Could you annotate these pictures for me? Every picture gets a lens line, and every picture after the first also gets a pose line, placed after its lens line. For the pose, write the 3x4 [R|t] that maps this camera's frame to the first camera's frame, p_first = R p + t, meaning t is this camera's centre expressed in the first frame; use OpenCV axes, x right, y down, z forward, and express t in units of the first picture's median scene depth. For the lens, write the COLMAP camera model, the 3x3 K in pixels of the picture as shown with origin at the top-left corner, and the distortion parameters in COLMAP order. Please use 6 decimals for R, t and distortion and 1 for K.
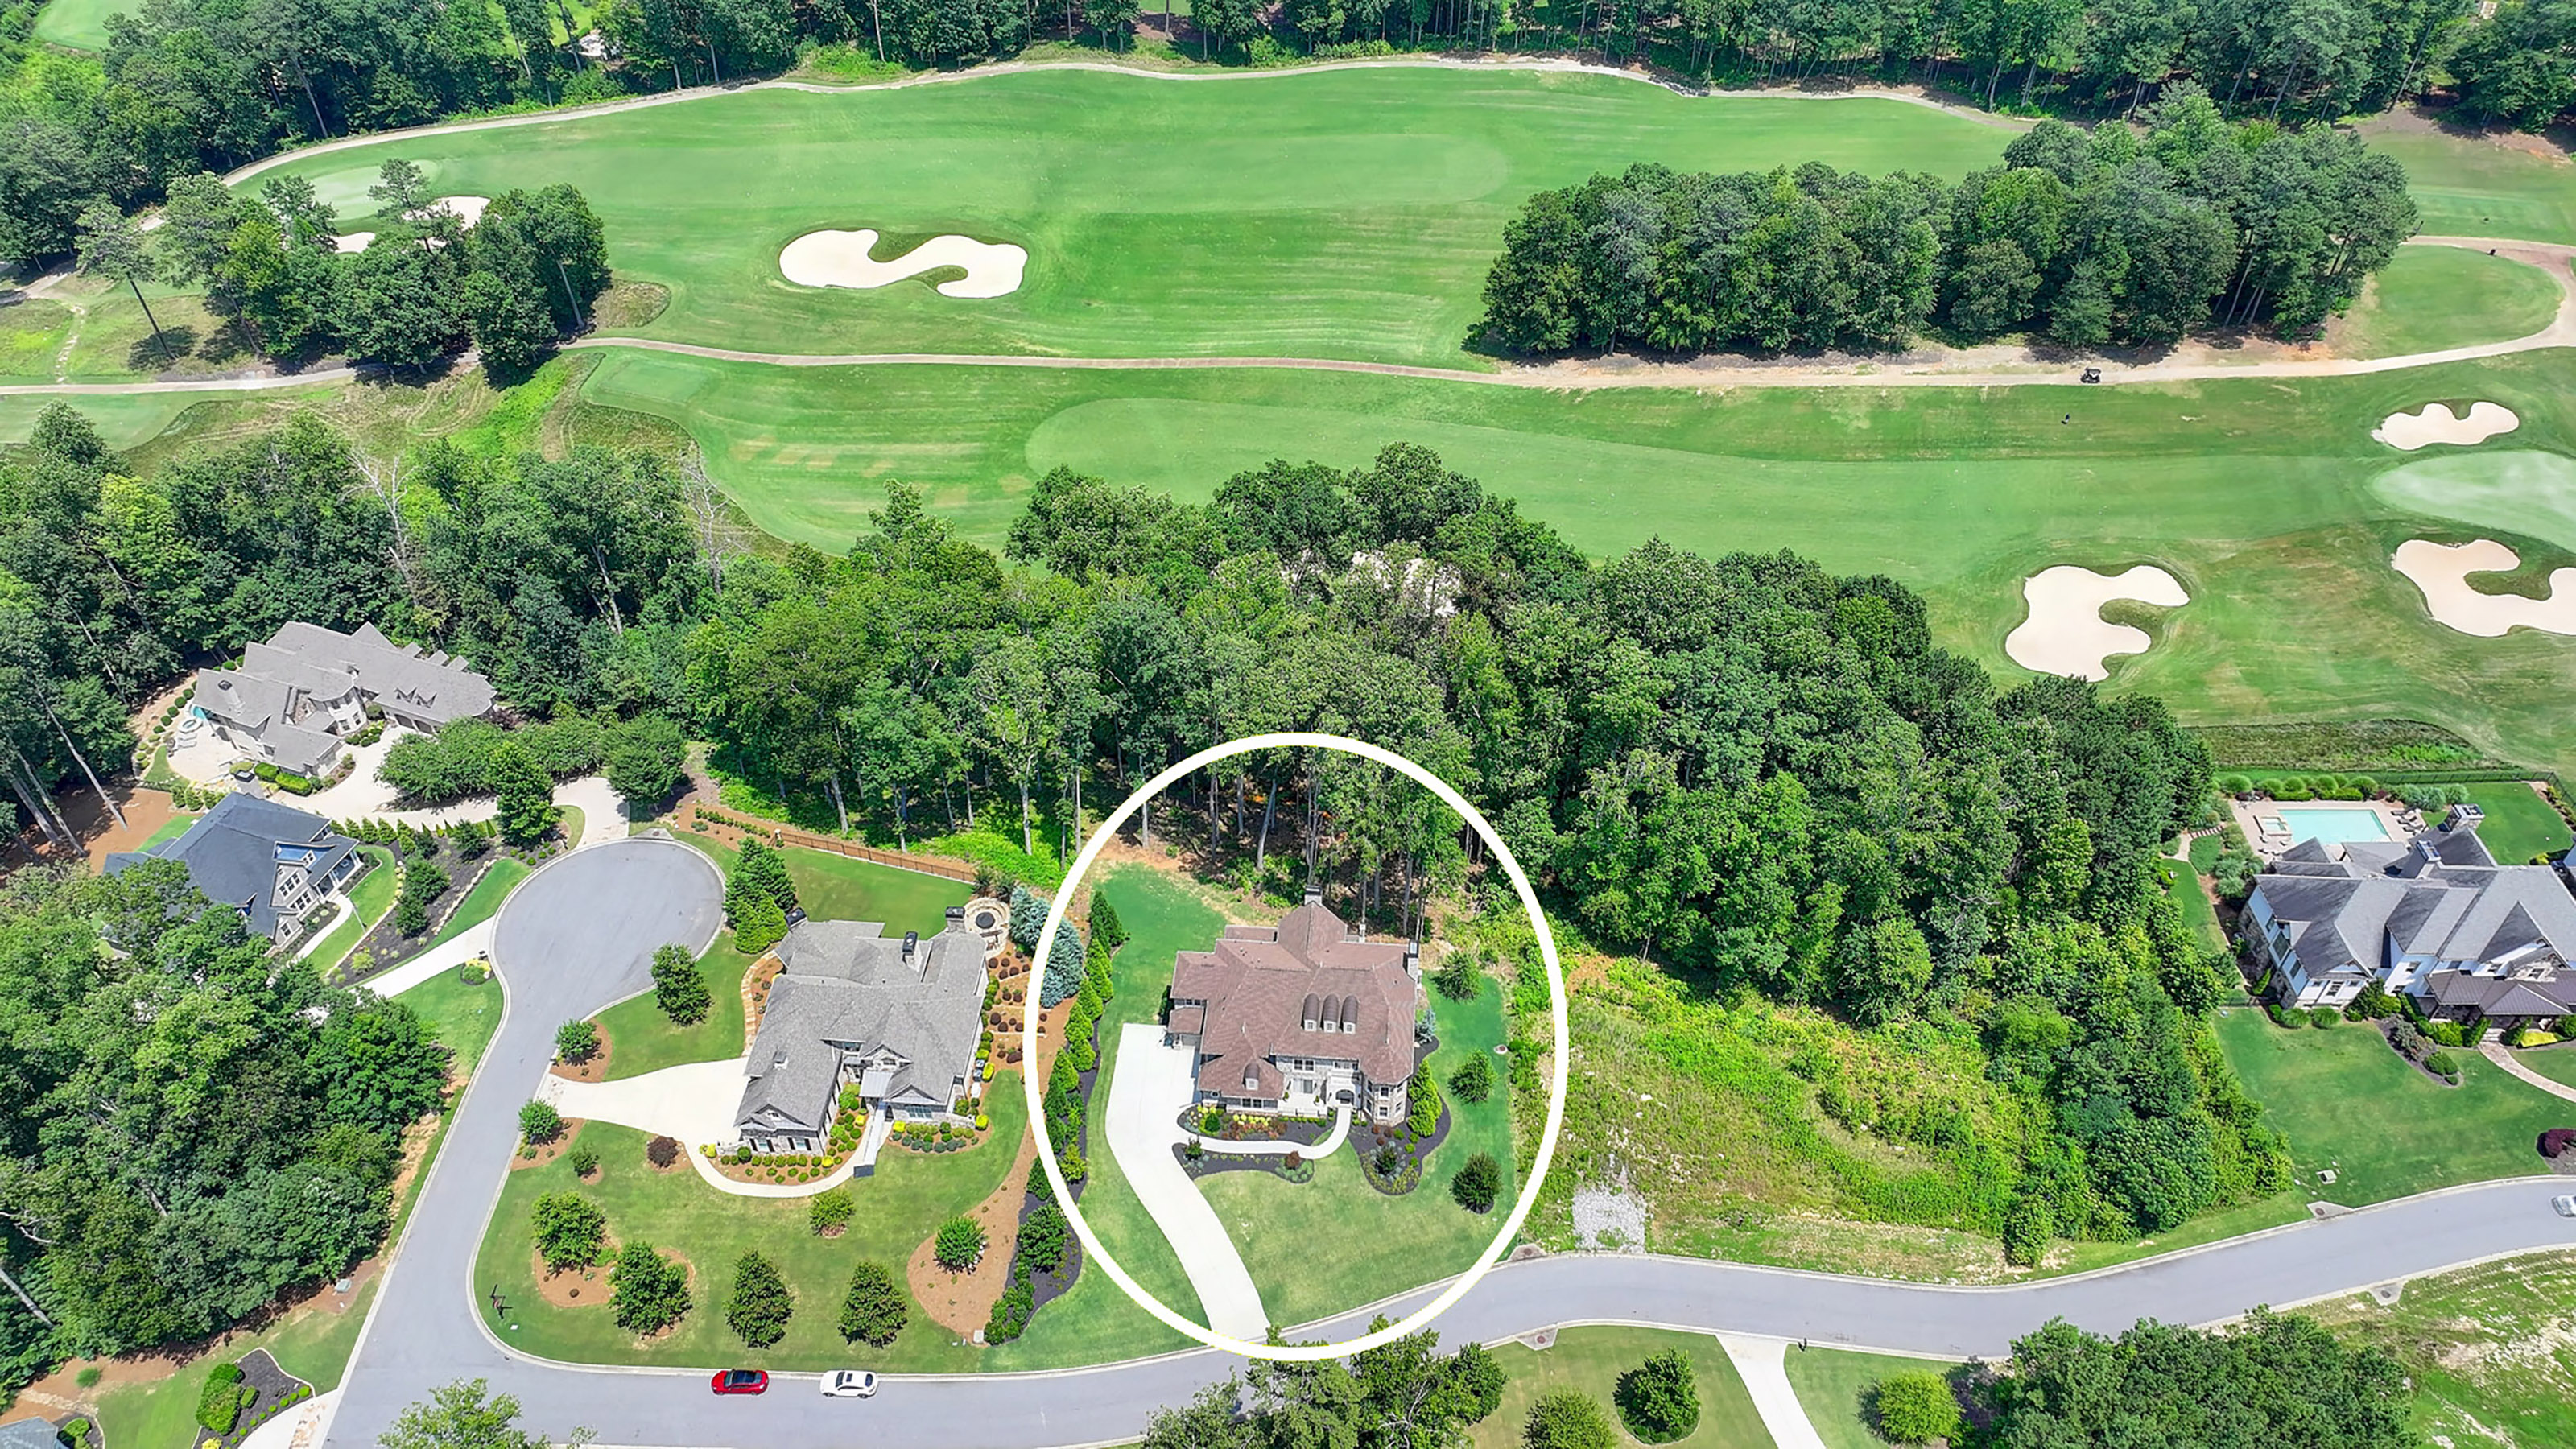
lens RADIAL K [[1795.8, 0, 1298.1], [0, 1795.8, 714.0], [0, 0, 1]] dist [0.009804, 0.001234]
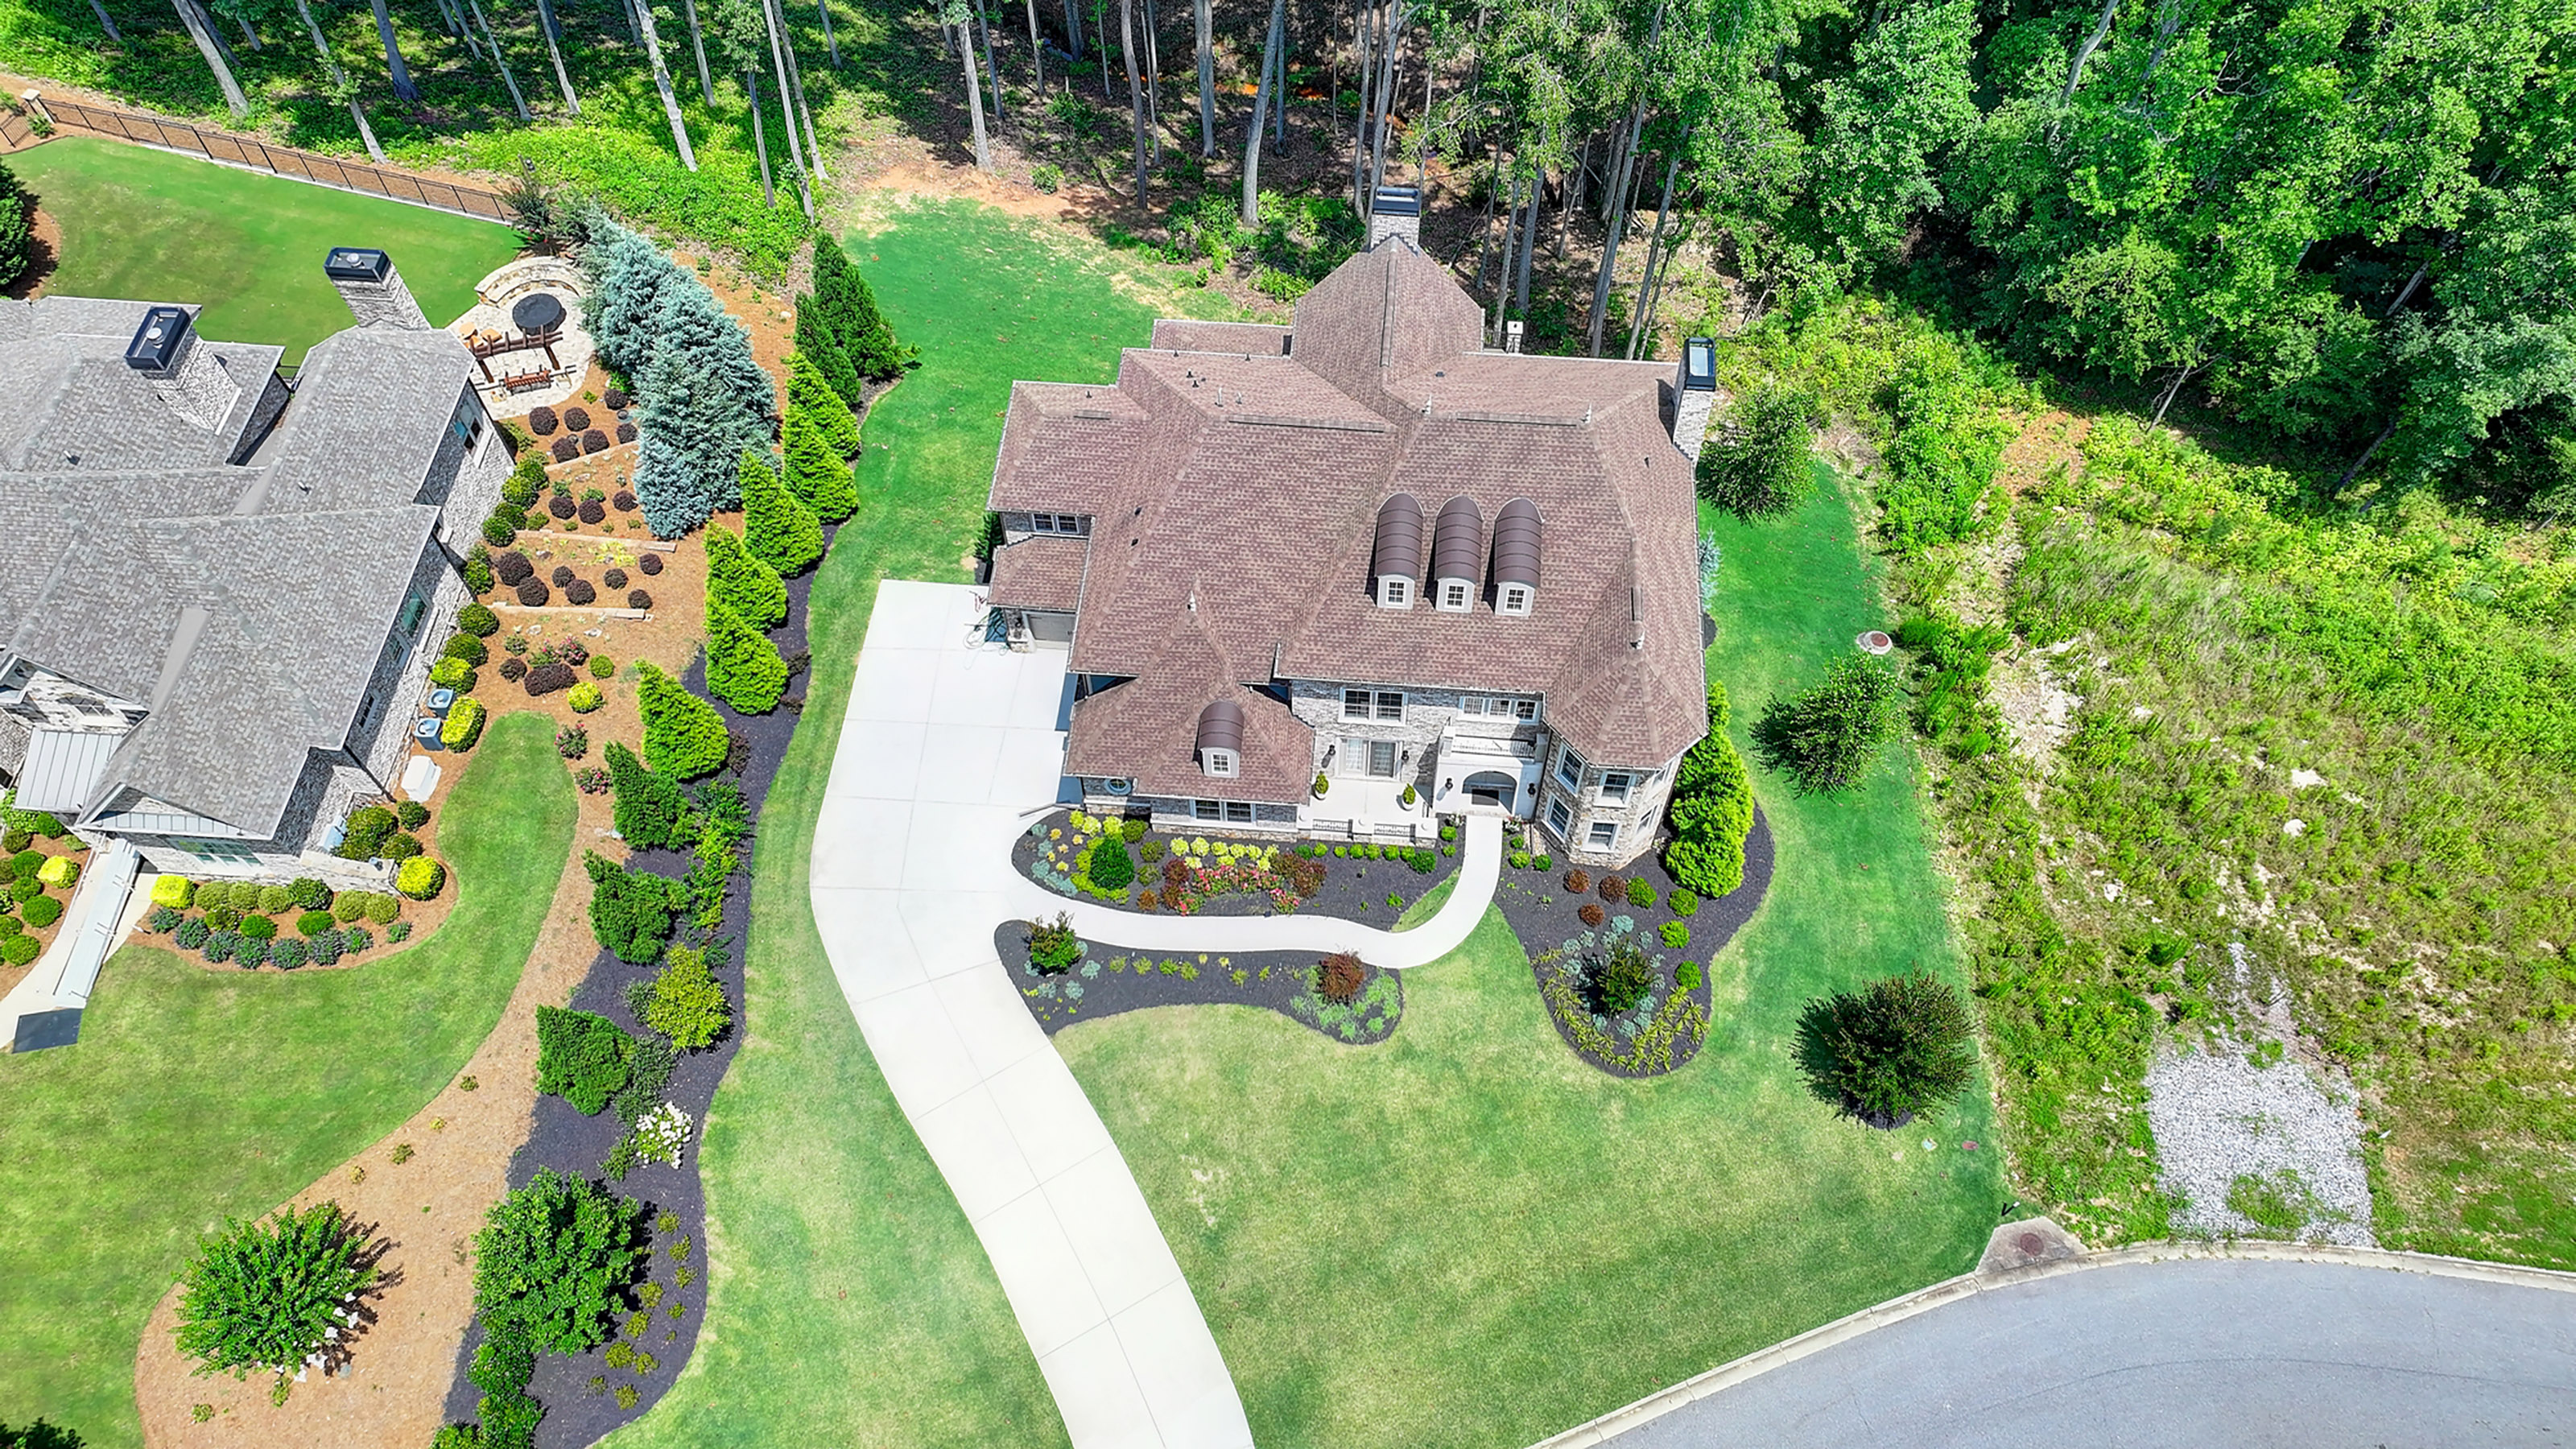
lens RADIAL K [[1795.8, 0, 1288.7], [0, 1795.8, 719.9], [0, 0, 1]] dist [0.009804, 0.001234]
pose [[0.999953, -0.001401, -0.009596, -0.009548], [0.003877, 0.964741, 0.263173, 0.107337], [0.008889, -0.263198, 0.964701, 0.663365]]
